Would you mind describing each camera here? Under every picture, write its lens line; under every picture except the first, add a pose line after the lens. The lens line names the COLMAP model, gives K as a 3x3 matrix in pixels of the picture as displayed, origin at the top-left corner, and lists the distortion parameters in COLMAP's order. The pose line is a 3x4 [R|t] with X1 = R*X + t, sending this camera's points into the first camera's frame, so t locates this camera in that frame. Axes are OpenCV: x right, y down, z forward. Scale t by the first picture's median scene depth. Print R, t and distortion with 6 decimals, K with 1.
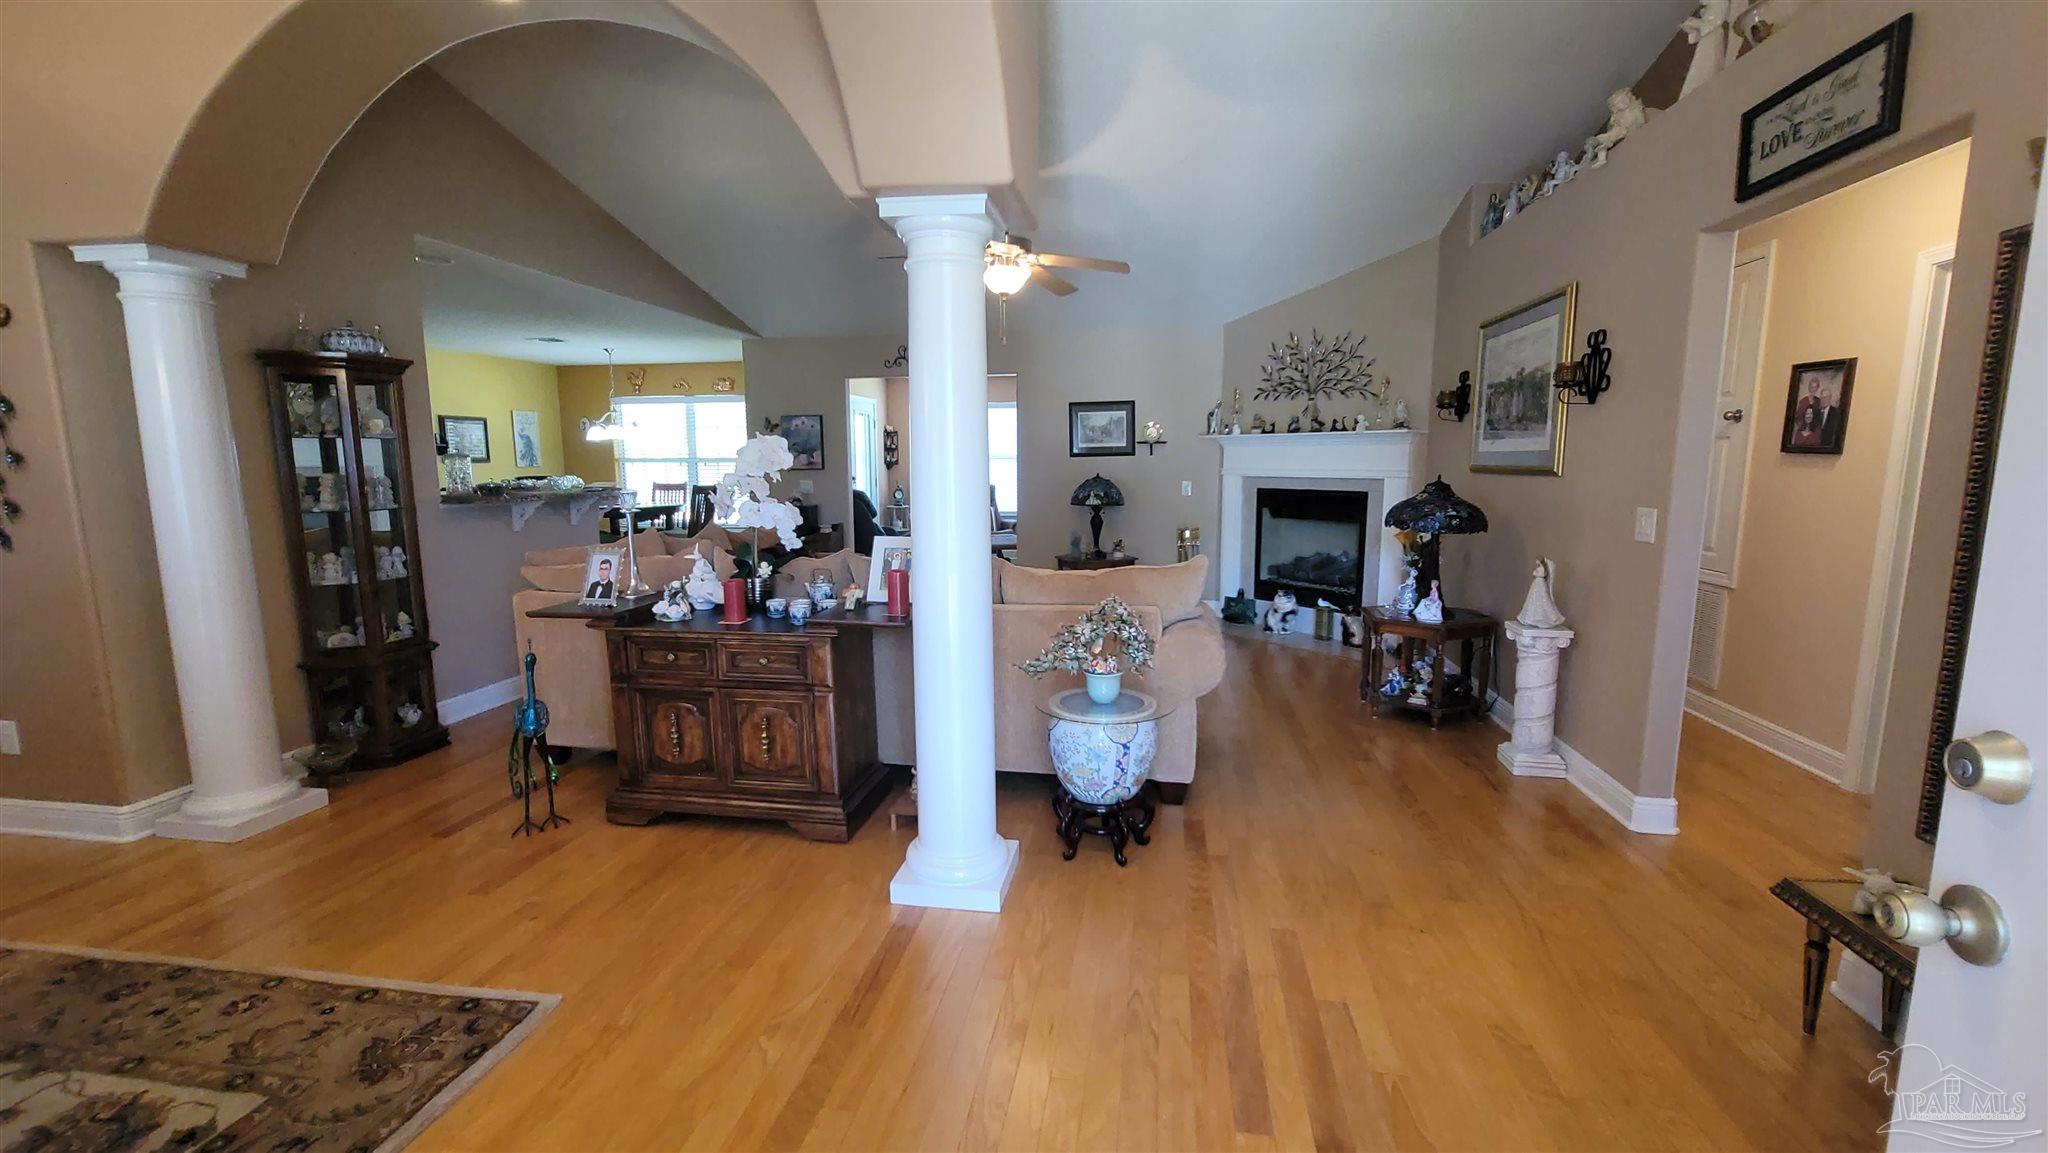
lens RADIAL K [[835.0, 0, 1036.2], [0, 835.0, 574.6], [0, 0, 1]] dist [0.003002, 0.000414]
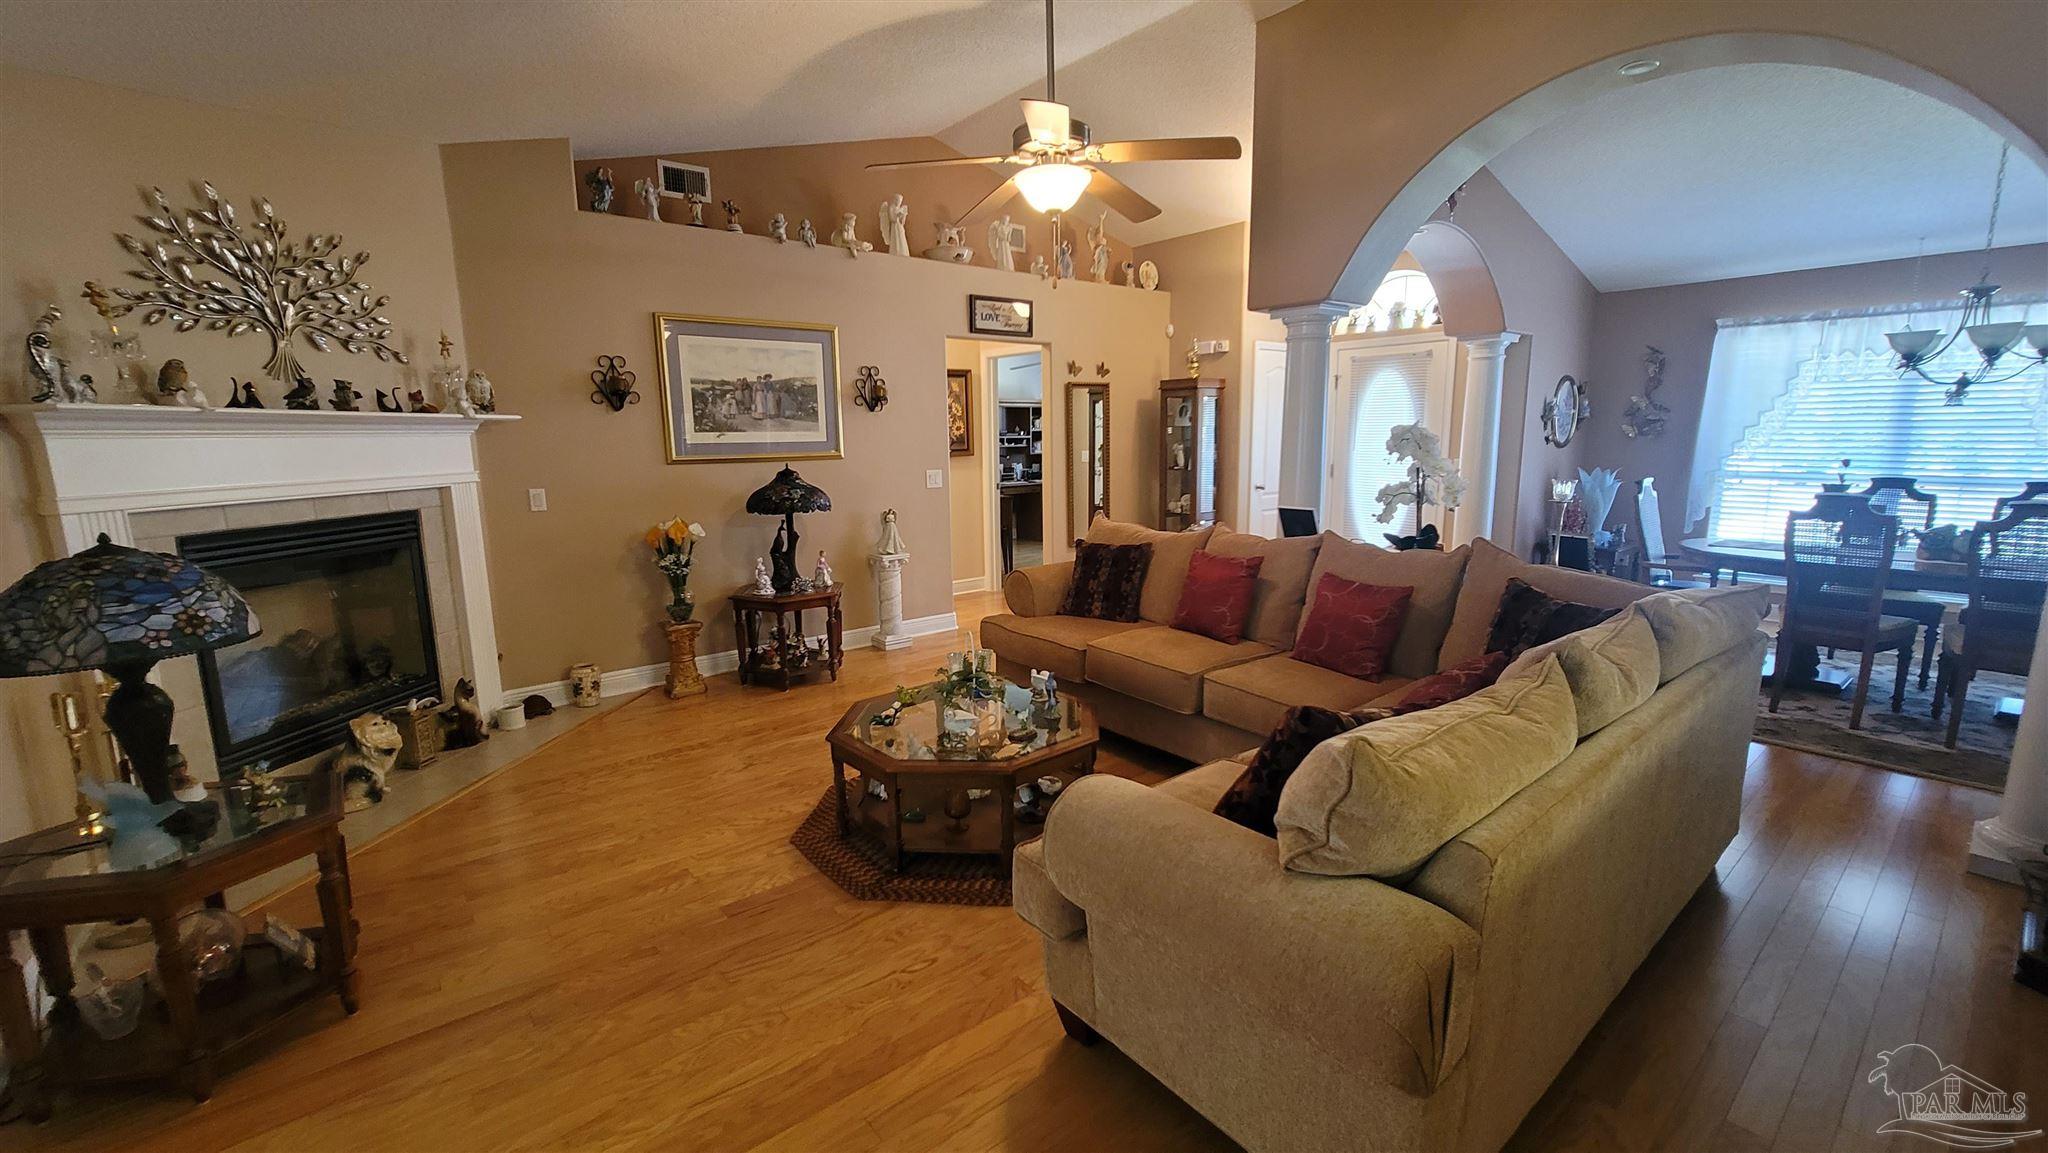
lens RADIAL K [[826.1, 0, 1024.0], [0, 826.1, 576.5], [0, 0, 1]] dist [-0.000454, -0.000106]
pose [[-0.744332, -0.101014, 0.660126, -0.333583], [0.107999, 0.957274, 0.268259, -0.156669], [-0.659019, 0.270966, -0.701620, 1.062854]]
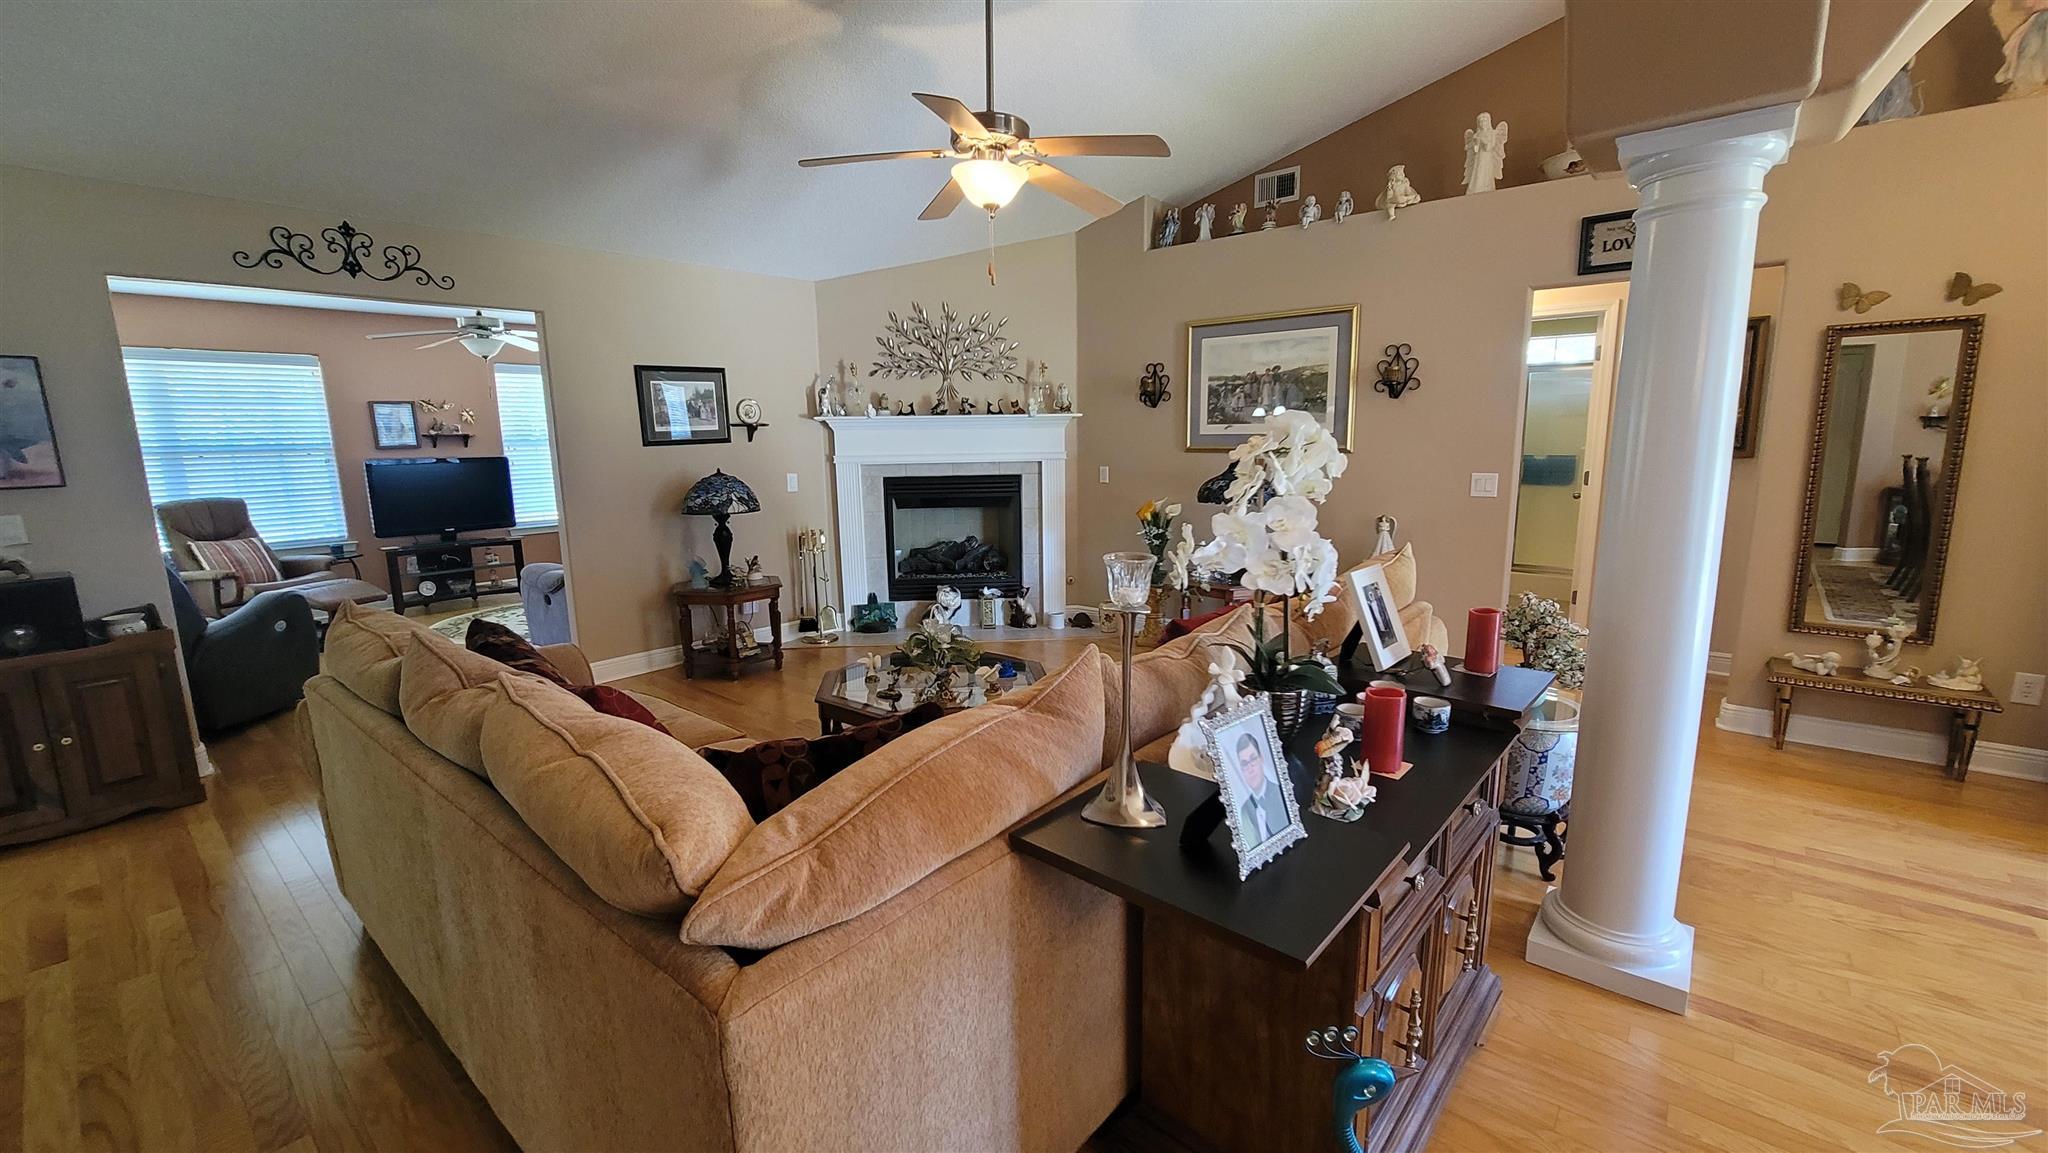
lens RADIAL K [[835.0, 0, 1036.2], [0, 835.0, 574.6], [0, 0, 1]] dist [0.003002, 0.000414]
pose [[0.512539, -0.151286, 0.845232, -0.433963], [0.131365, 0.986584, 0.096928, -0.069513], [-0.848556, 0.061355, 0.525536, 0.424162]]
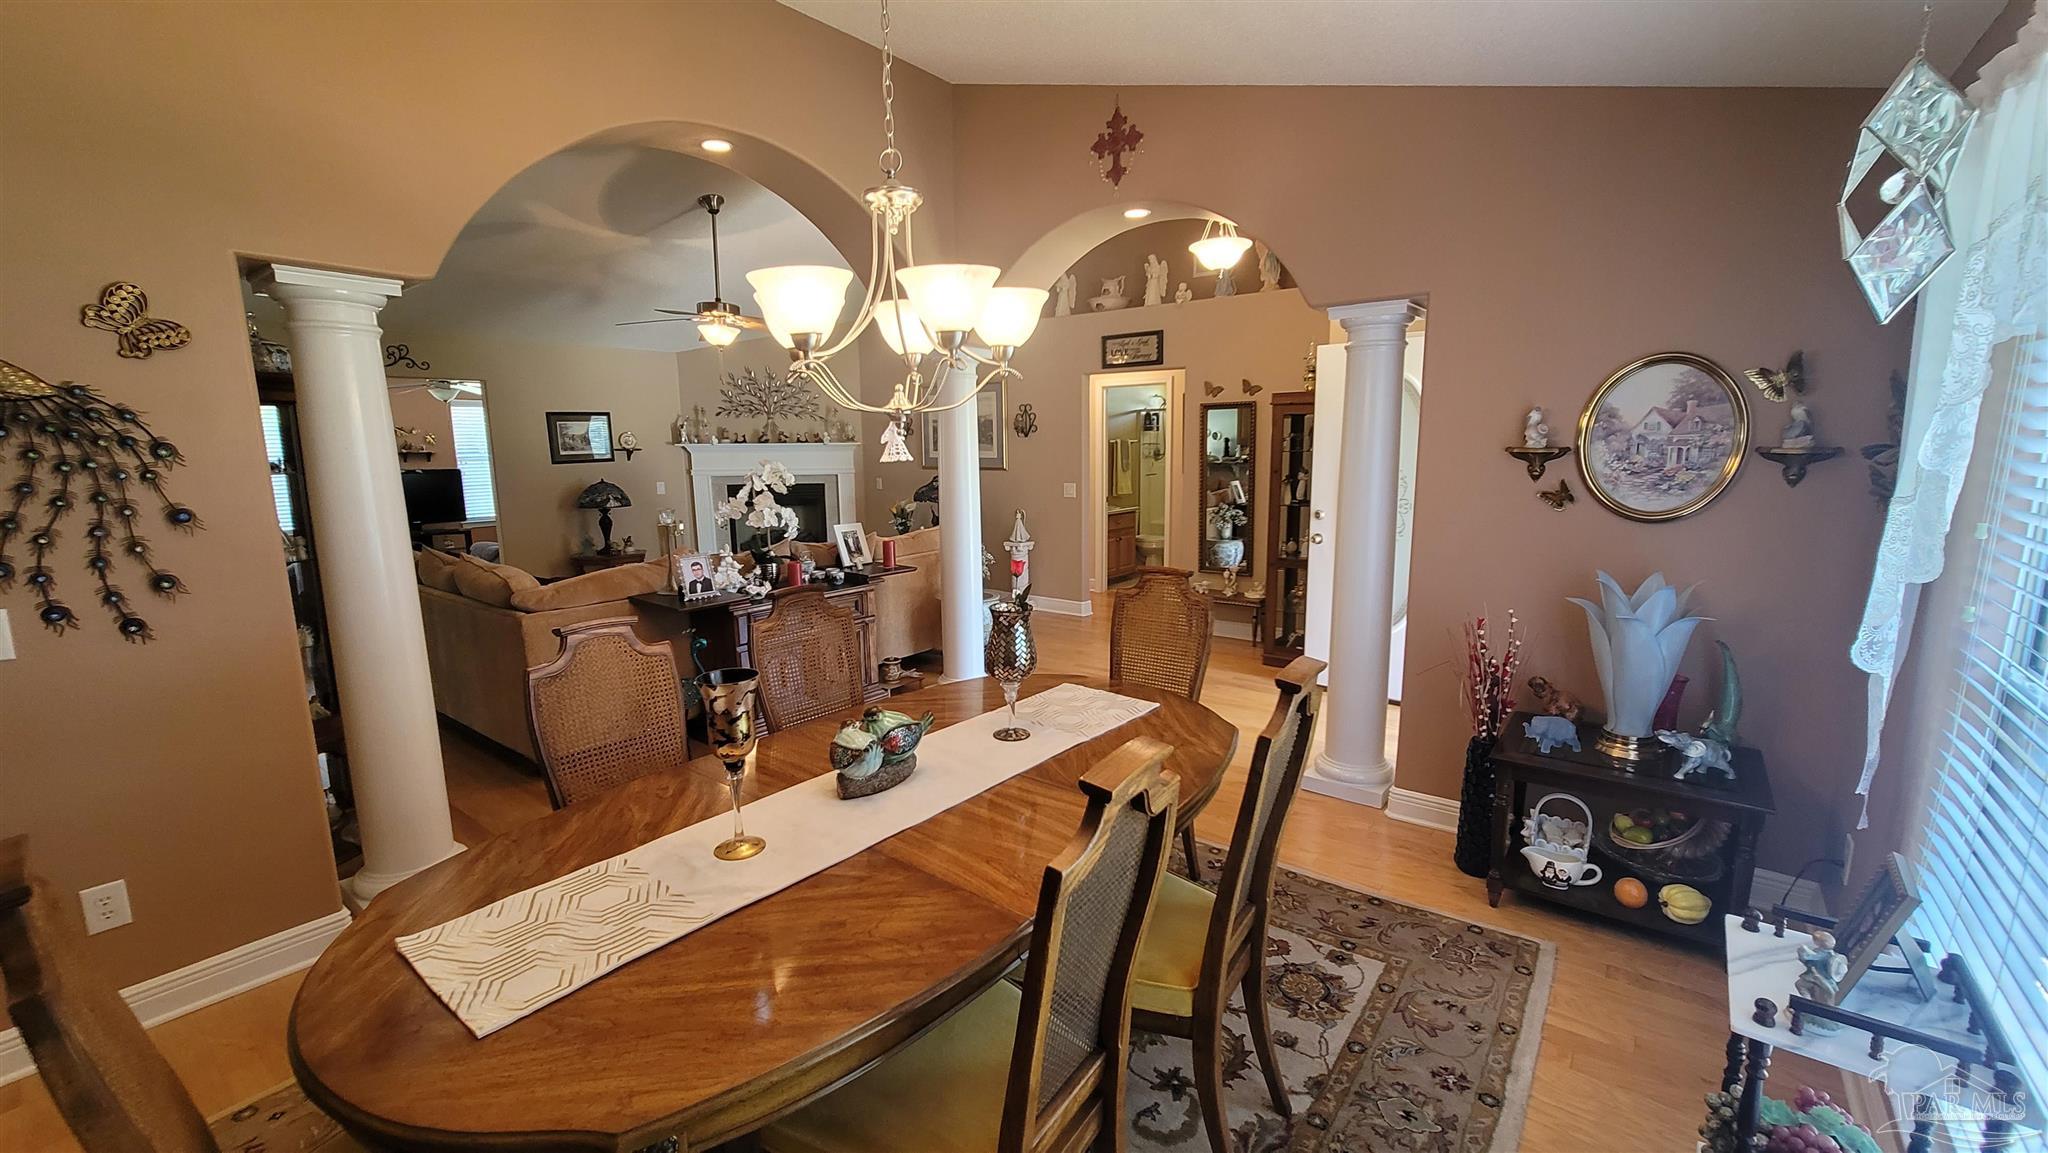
lens RADIAL K [[835.0, 0, 1036.2], [0, 835.0, 574.6], [0, 0, 1]] dist [0.003002, 0.000414]
pose [[0.476175, -0.141811, 0.867841, -0.673970], [0.129145, 0.987487, 0.090502, -0.023321], [-0.869816, 0.068983, 0.488531, -0.033745]]
